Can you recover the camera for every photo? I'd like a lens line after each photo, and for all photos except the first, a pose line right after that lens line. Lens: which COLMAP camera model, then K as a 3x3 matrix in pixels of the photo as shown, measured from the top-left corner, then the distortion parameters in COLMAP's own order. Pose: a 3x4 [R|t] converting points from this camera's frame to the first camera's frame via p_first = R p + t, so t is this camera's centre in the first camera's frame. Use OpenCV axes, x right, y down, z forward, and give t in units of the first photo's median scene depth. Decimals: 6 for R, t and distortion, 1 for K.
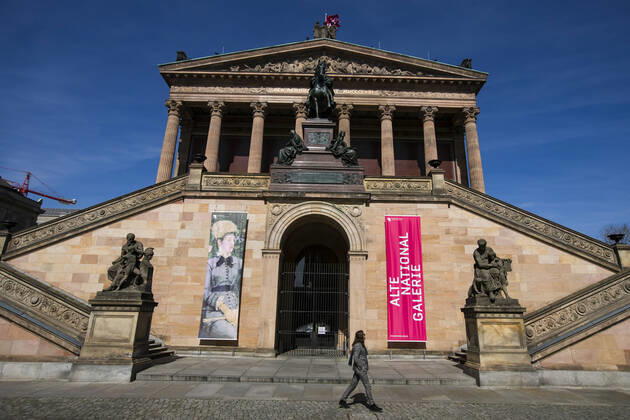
lens RADIAL K [[513.8, 0, 315.0], [0, 513.8, 210.0], [0, 0, 1]] dist [-0.005522, -0.001346]
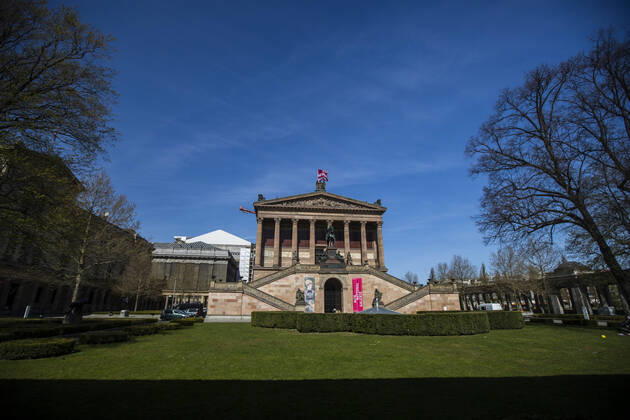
lens RADIAL K [[513.8, 0, 315.0], [0, 513.8, 210.0], [0, 0, 1]] dist [-0.005522, -0.001346]
pose [[0.990322, 0.009053, 0.138494, -0.615151], [-0.012576, 0.999619, 0.024584, -0.539661], [-0.138219, -0.026088, 0.990058, -2.475964]]
